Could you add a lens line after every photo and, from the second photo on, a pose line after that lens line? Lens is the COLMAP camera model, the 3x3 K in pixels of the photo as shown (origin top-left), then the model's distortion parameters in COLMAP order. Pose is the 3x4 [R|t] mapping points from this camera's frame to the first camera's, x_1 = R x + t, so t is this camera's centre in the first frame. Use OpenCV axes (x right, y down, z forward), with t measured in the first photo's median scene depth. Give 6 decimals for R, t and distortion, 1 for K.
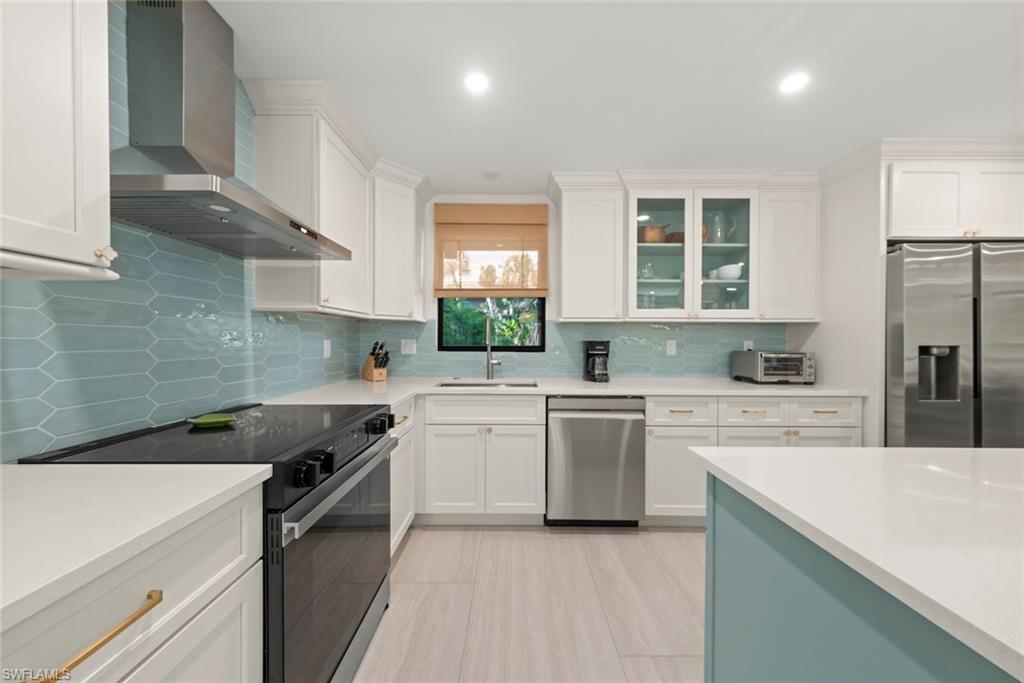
lens RADIAL K [[348.2, 0, 512.0], [0, 348.2, 341.5], [0, 0, 1]] dist [0.001064, 0.000031]
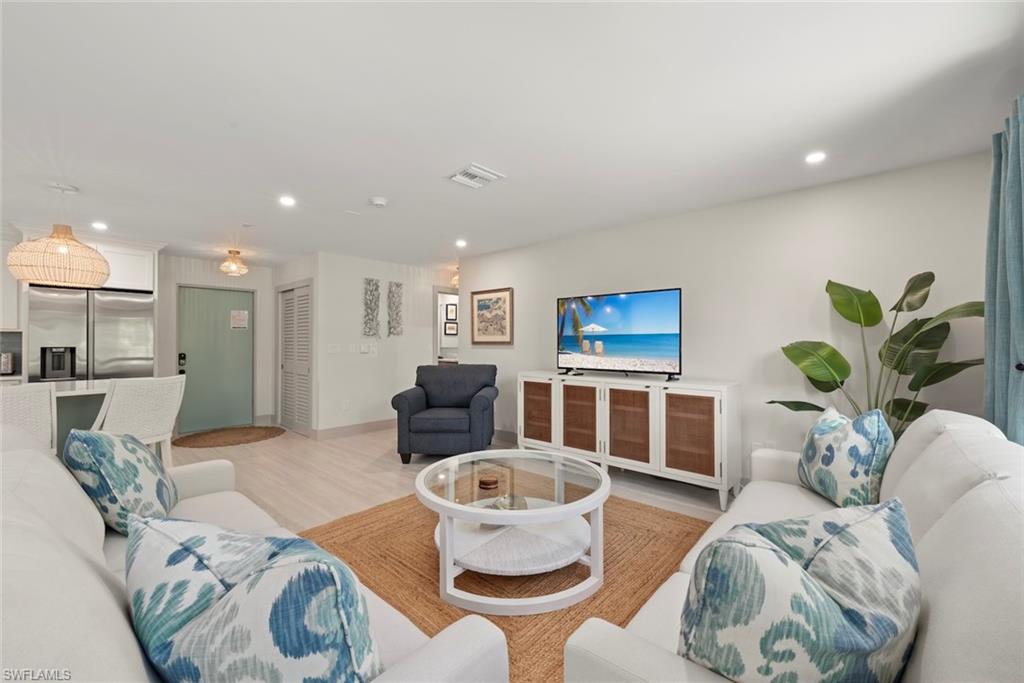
lens RADIAL K [[407.2, 0, 514.9], [0, 407.2, 342.3], [0, 0, 1]] dist [-0.000288, 0.000012]
pose [[0.655472, -0.003611, 0.755211, 0.955453], [0.006927, 0.999975, -0.001231, 0.004732], [-0.755188, 0.006039, 0.655481, -1.667435]]
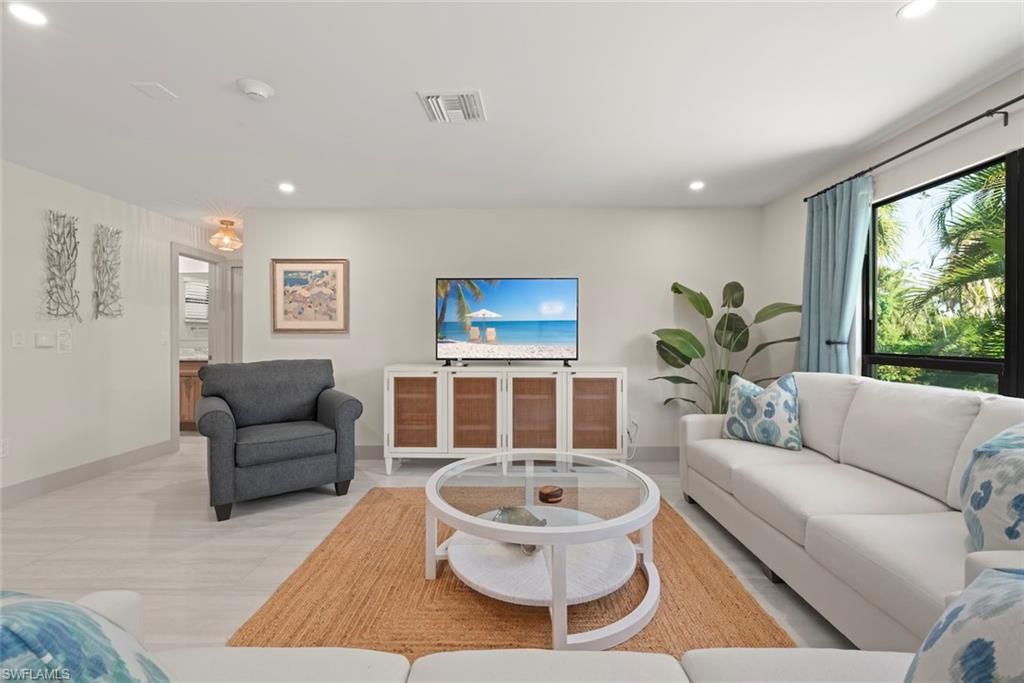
lens RADIAL K [[427.0, 0, 513.0], [0, 427.0, 338.8], [0, 0, 1]] dist [-0.000098, -0.000099]
pose [[0.006959, -0.007689, 0.999946, 0.832185], [0.005211, 0.999957, 0.007652, 0.027531], [-0.999962, 0.005158, 0.006998, -0.975385]]
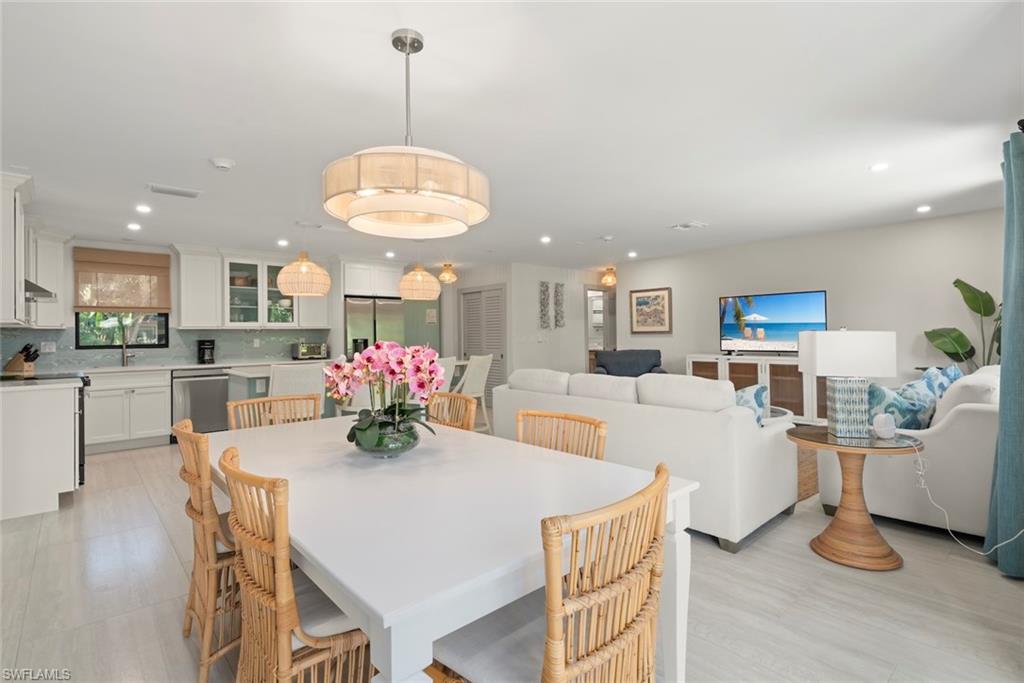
lens RADIAL K [[488.0, 0, 513.3], [0, 488.0, 329.0], [0, 0, 1]] dist [0.002676, -0.000017]
pose [[0.742006, -0.005728, 0.670369, -0.259145], [0.019525, 0.999724, -0.013069, 0.006127], [-0.670109, 0.022786, 0.741913, -1.905068]]
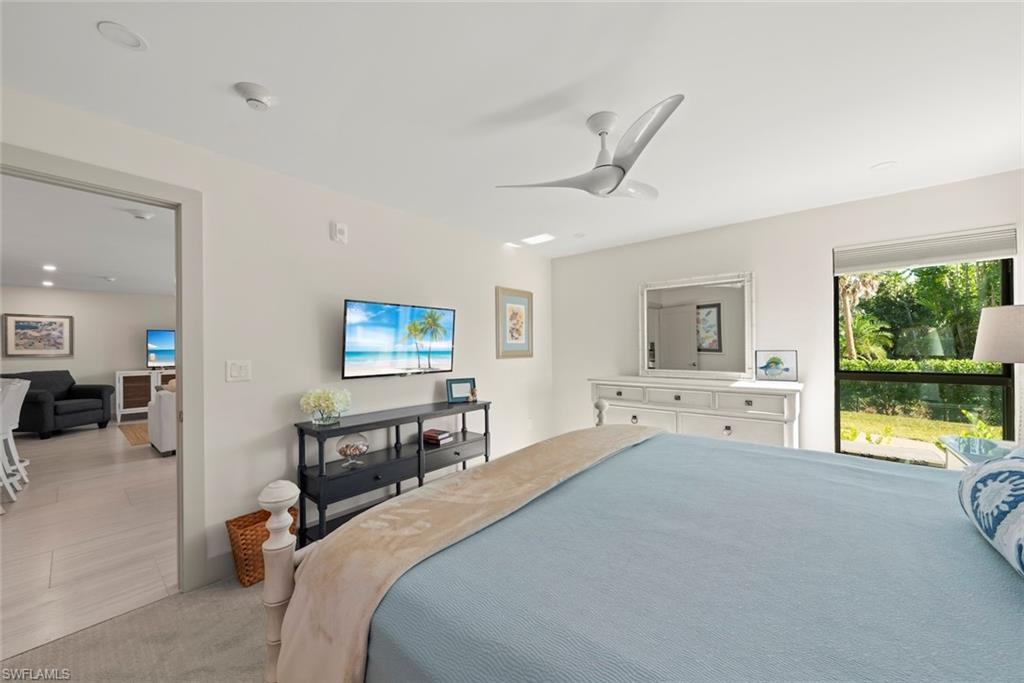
lens RADIAL K [[373.5, 0, 511.2], [0, 373.5, 347.0], [0, 0, 1]] dist [0.000997, 0.000318]
pose [[-0.765286, 0.004882, 0.643671, -1.657405], [0.010576, 0.999932, 0.004989, -0.030713], [-0.643603, 0.010626, -0.765286, -0.292845]]
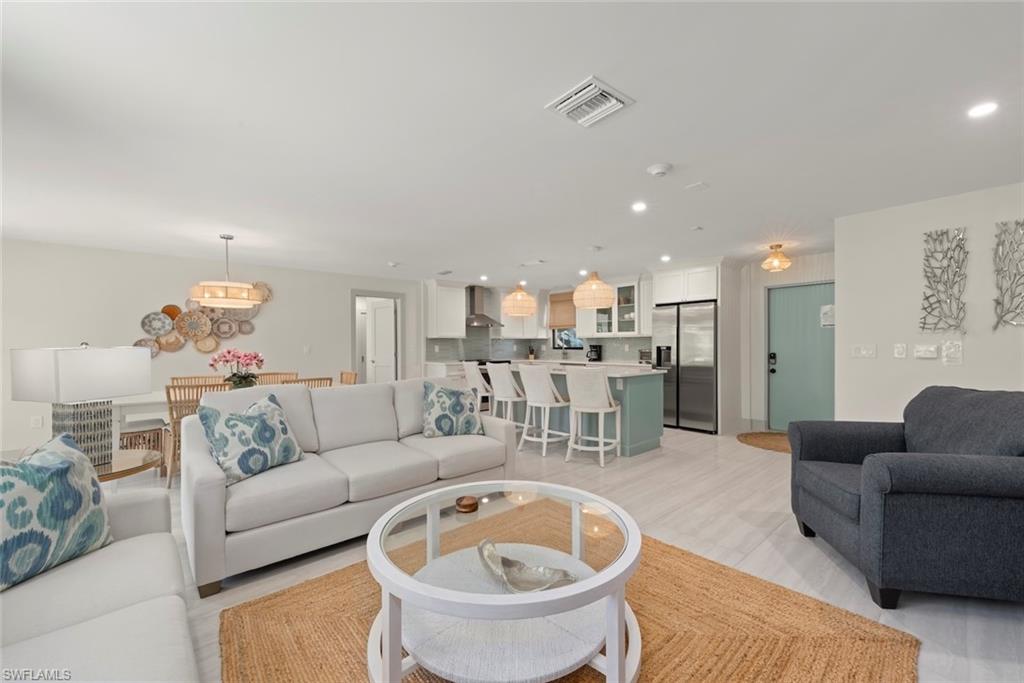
lens RADIAL K [[413.0, 0, 514.6], [0, 413.0, 345.4], [0, 0, 1]] dist [-0.000935, -0.000220]
pose [[0.662889, -0.005604, -0.748697, 2.236616], [0.002747, 0.999983, -0.005053, 0.014697], [0.748713, 0.001293, 0.662893, -1.487794]]
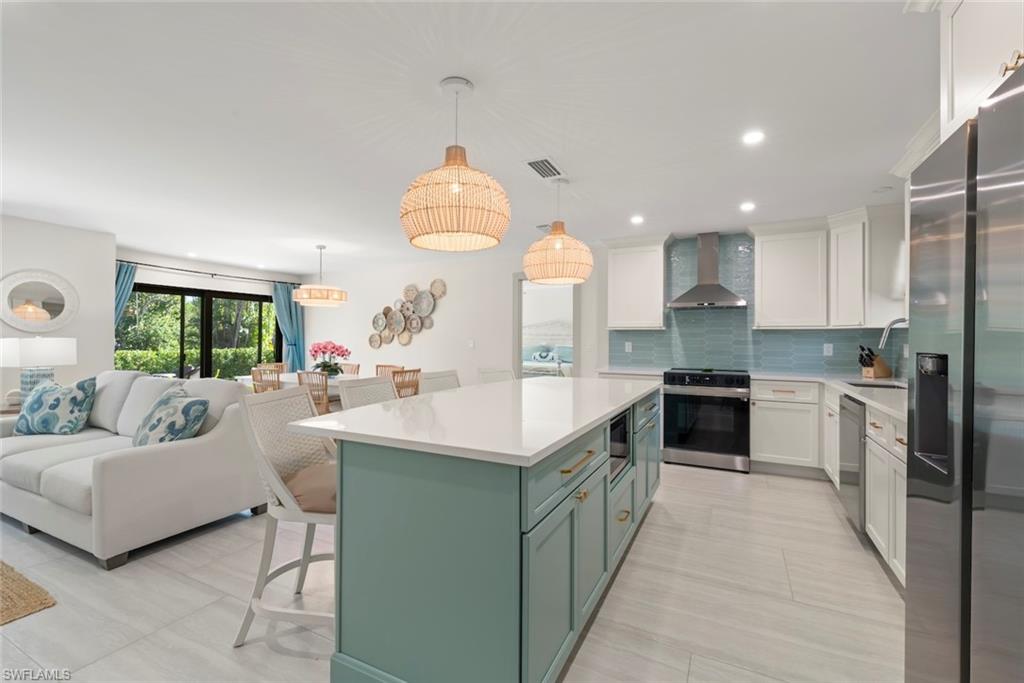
lens RADIAL K [[440.8, 0, 512.0], [0, 440.8, 341.5], [0, 0, 1]] dist [-0.001103, -0.000143]
pose [[-0.449296, -0.004530, -0.893371, 1.664473], [-0.013588, 0.999906, 0.001763, 0.000417], [0.893280, 0.012931, -0.449316, 0.600744]]
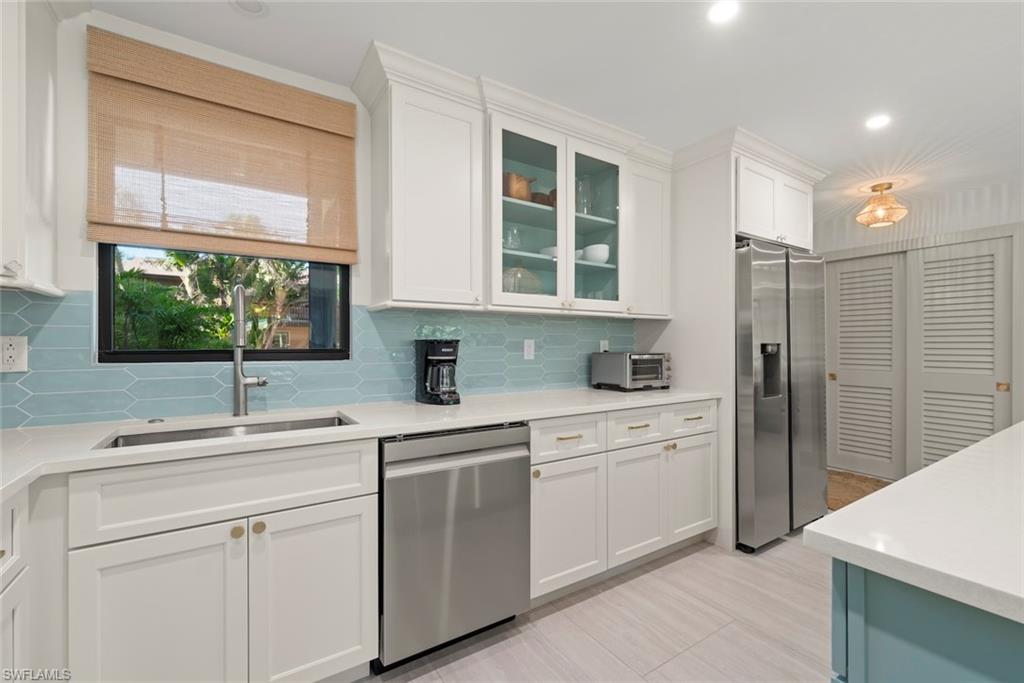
lens RADIAL K [[436.6, 0, 513.5], [0, 436.6, 344.4], [0, 0, 1]] dist [0.001268, 0.000187]
pose [[0.835069, -0.003675, 0.550133, -0.089166], [0.006757, 0.999971, -0.003578, 0.011164], [-0.550104, 0.006705, 0.835069, 0.279083]]
